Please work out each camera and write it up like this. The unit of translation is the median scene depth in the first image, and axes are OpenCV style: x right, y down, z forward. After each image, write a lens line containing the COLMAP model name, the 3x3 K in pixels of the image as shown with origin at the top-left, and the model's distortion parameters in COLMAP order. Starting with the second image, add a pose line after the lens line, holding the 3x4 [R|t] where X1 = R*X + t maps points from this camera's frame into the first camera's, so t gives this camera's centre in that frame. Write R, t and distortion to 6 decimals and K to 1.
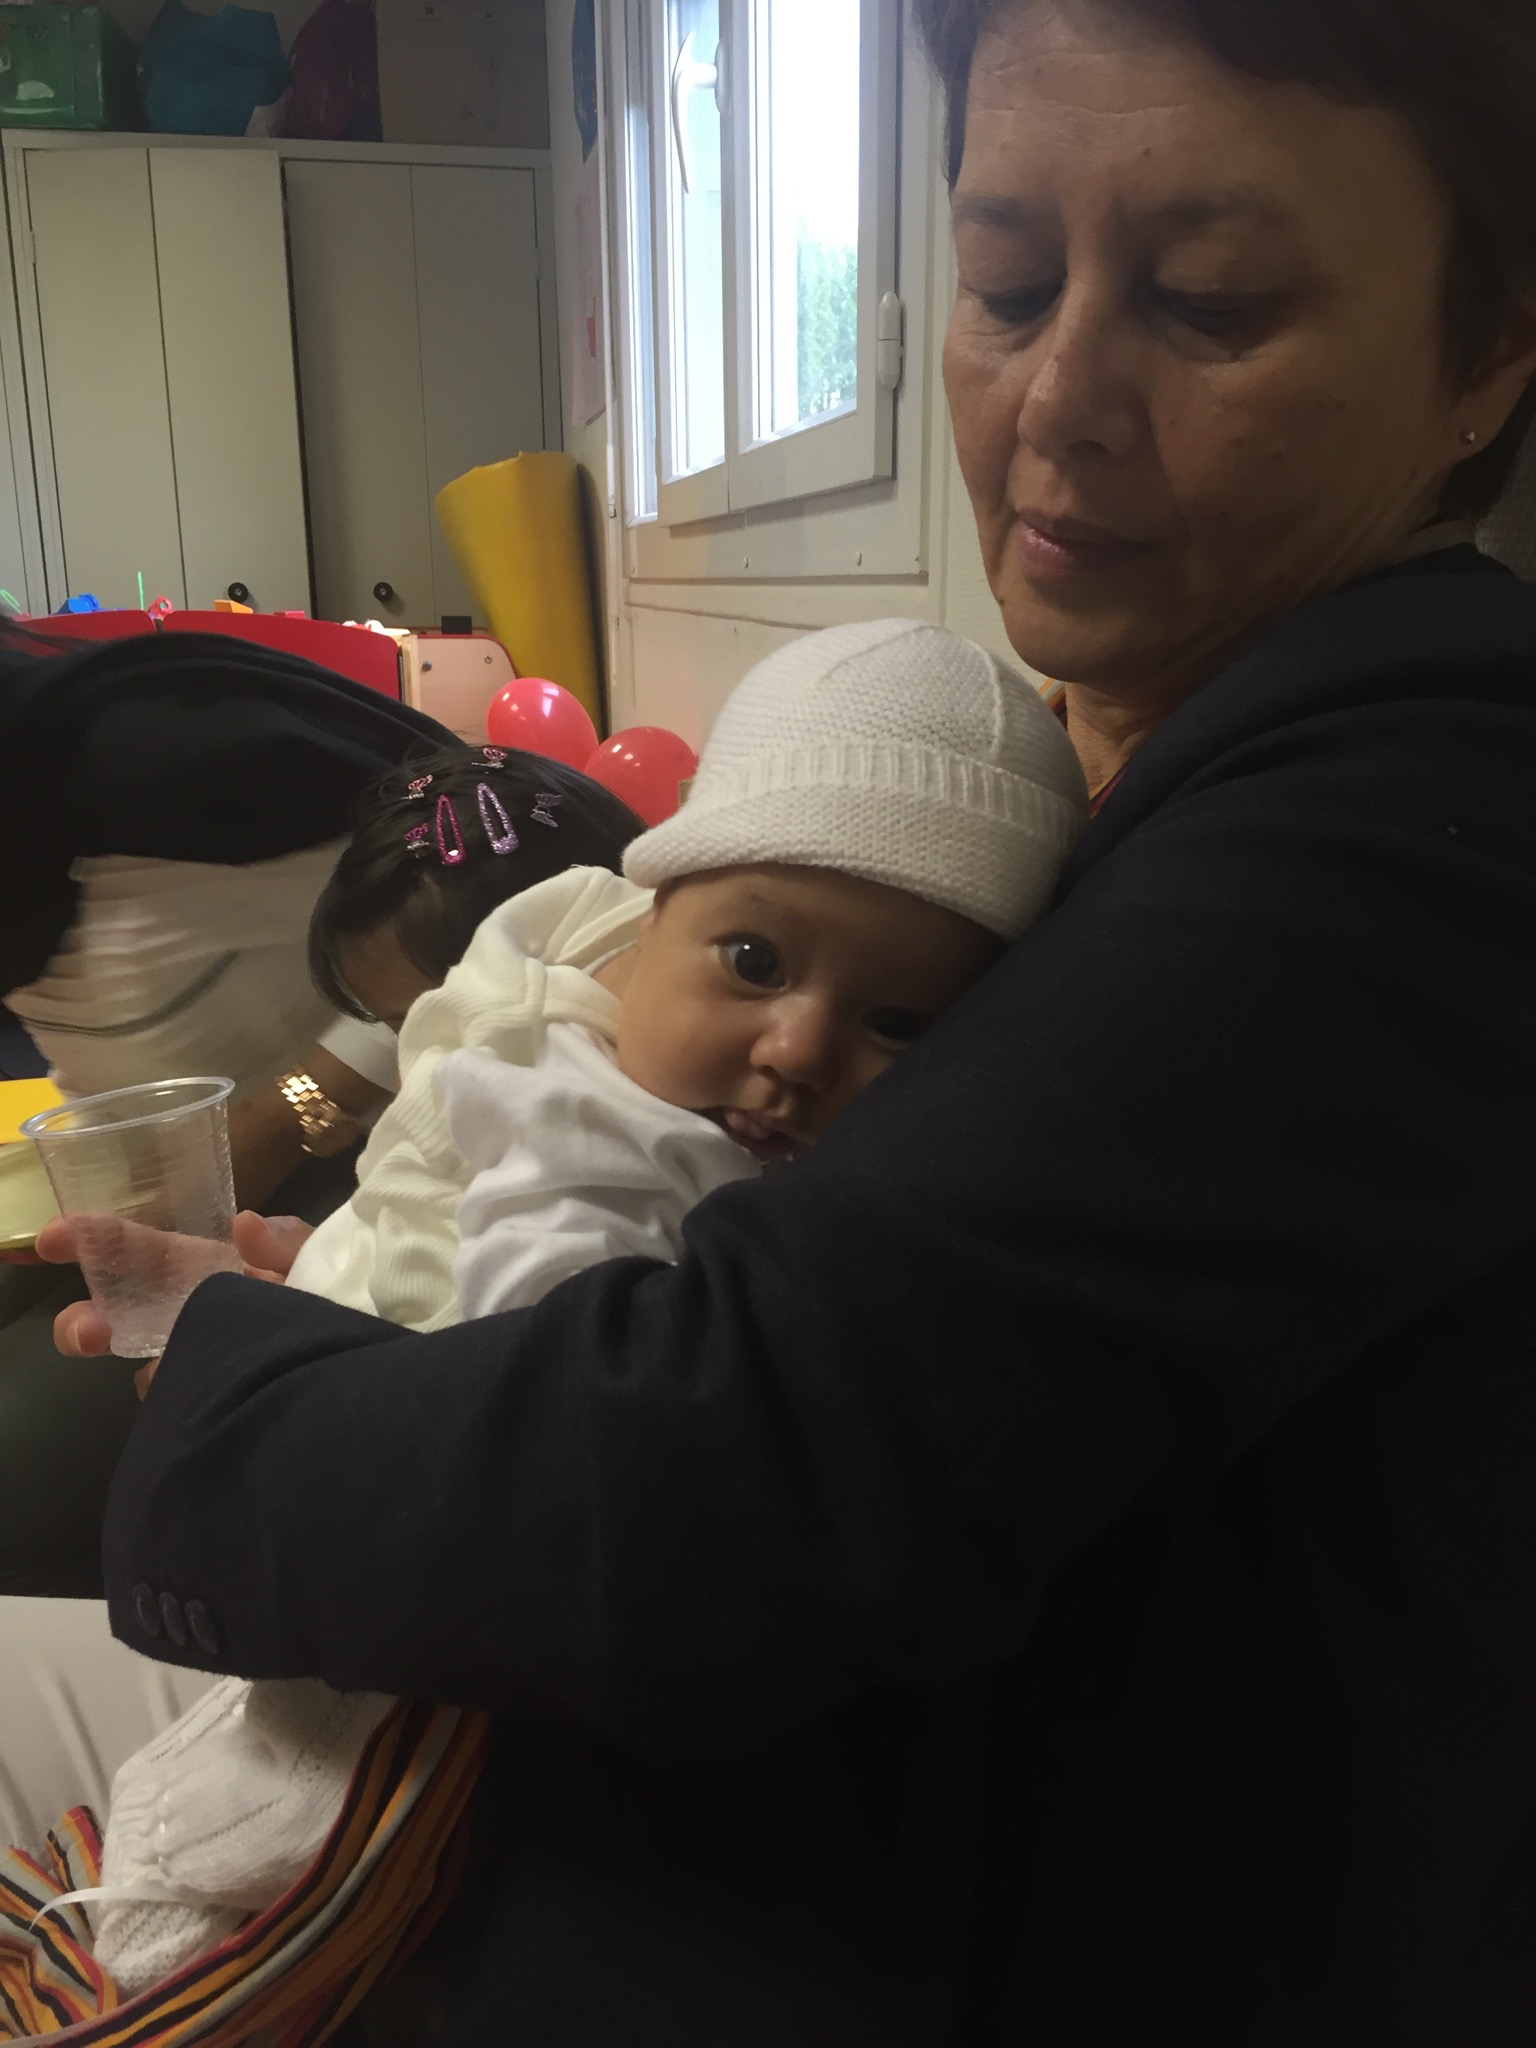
lens RADIAL K [[1765.4, 0, 777.8], [0, 1765.4, 1035.7], [0, 0, 1]] dist [0.072205, -0.111289]
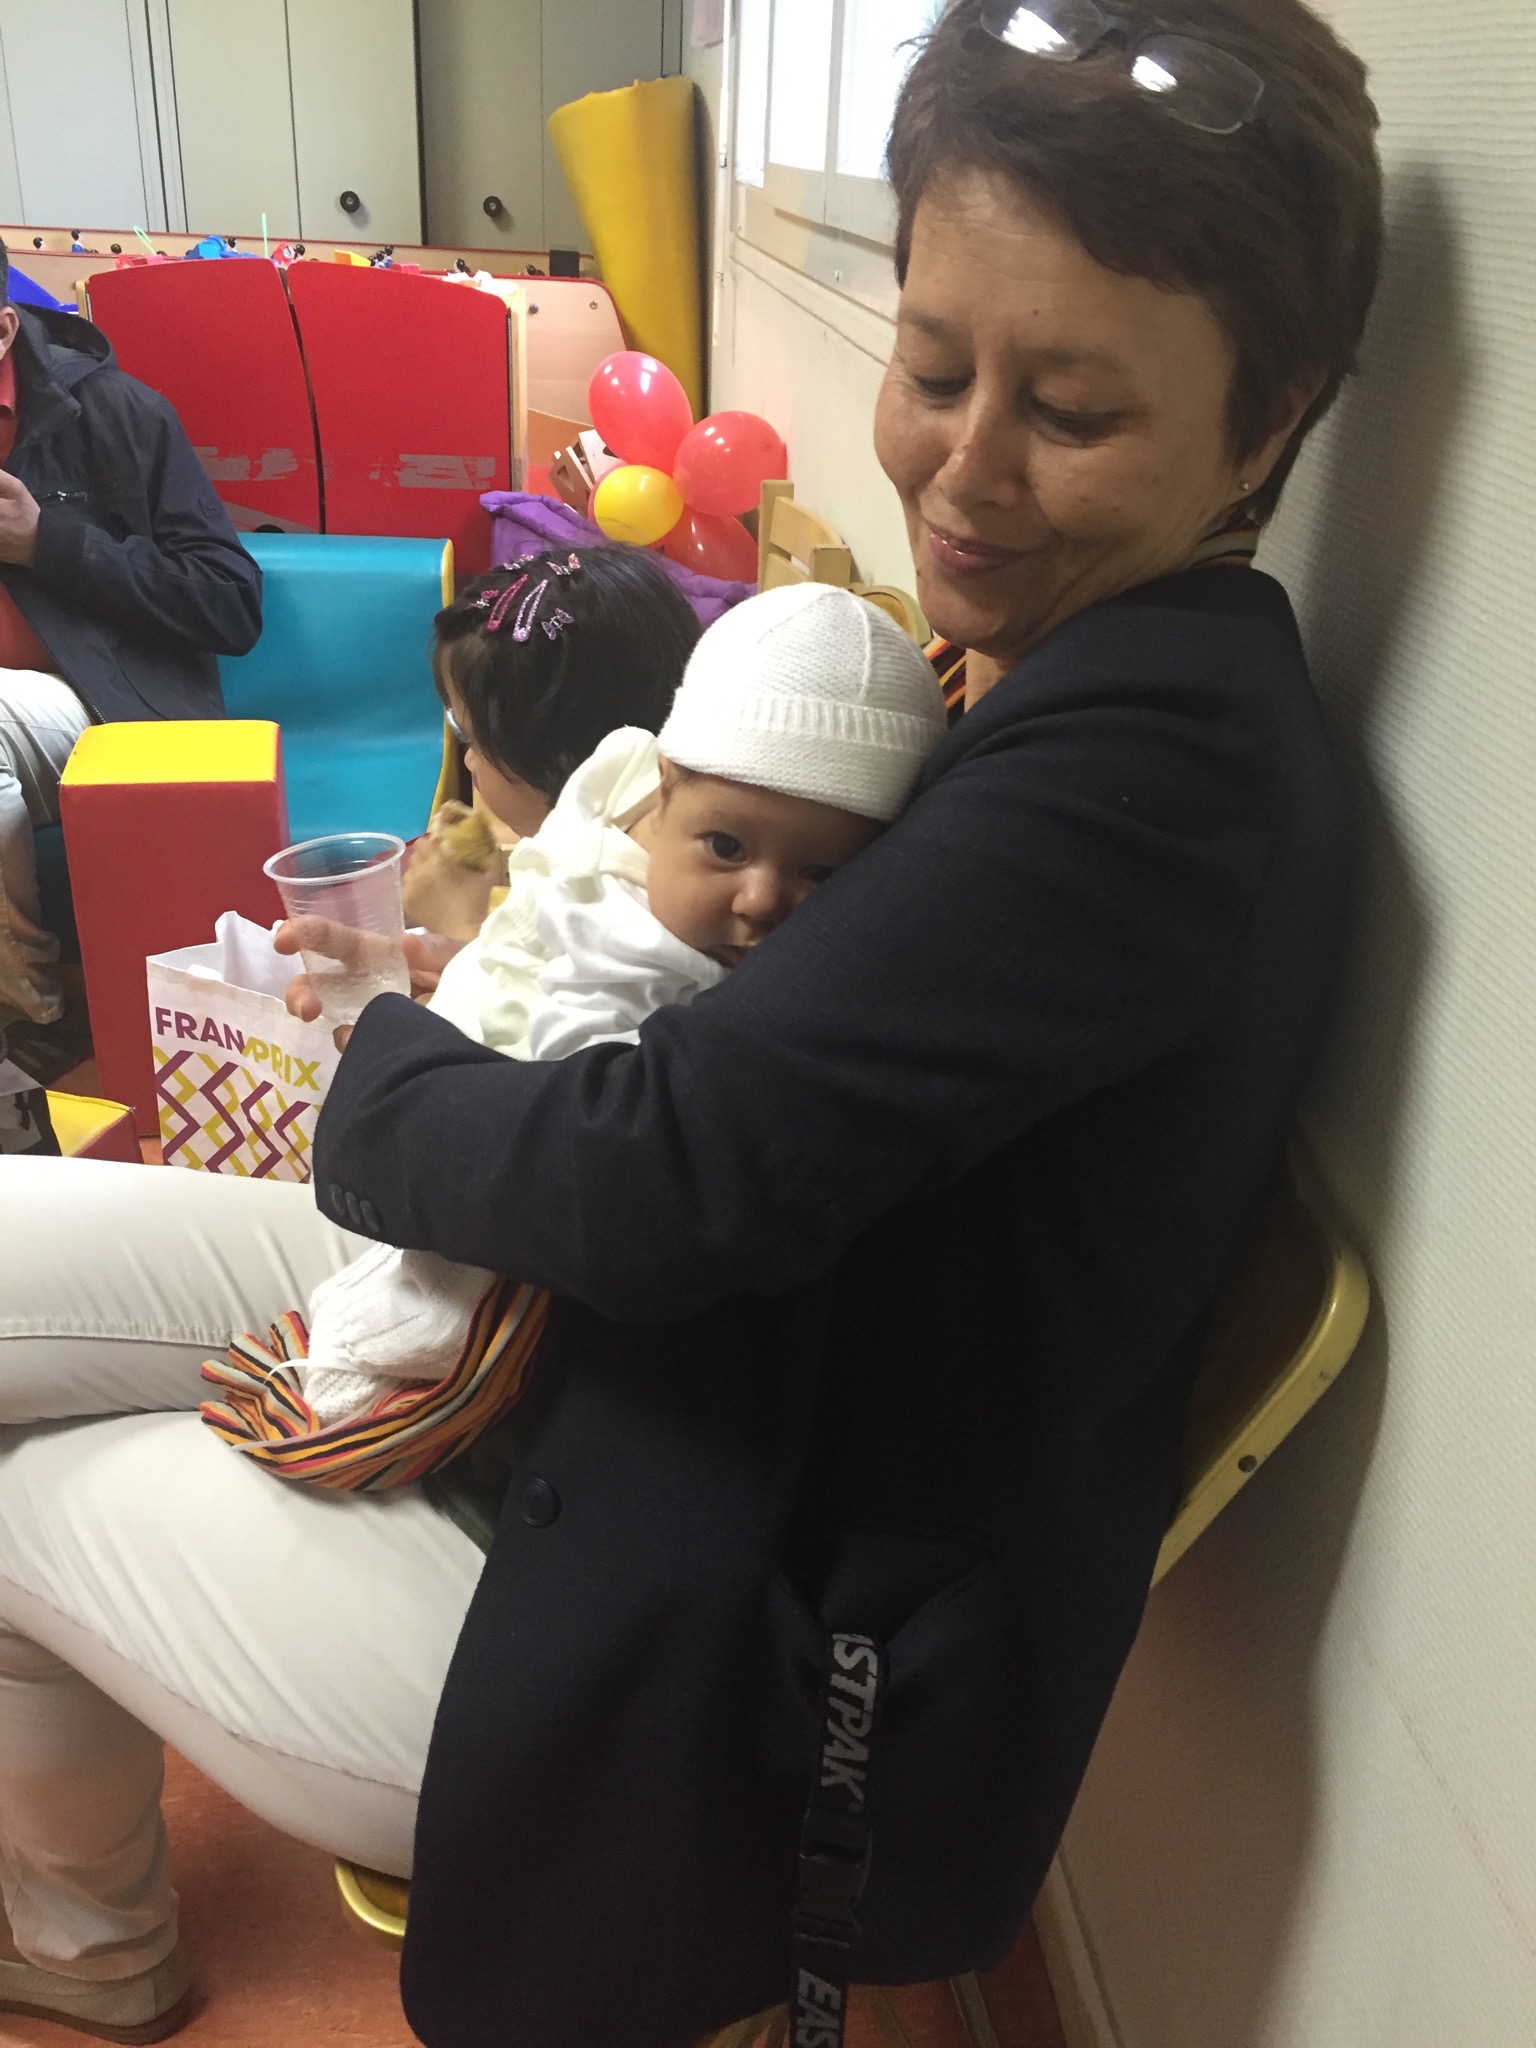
lens RADIAL K [[1765.4, 0, 757.1], [0, 1765.4, 1041.2], [0, 0, 1]] dist [0.072205, -0.111289]
pose [[0.995867, 0.074587, -0.051831, 0.084756], [-0.061761, 0.974507, 0.215690, -0.171909], [0.066598, -0.211598, 0.975085, -0.470530]]
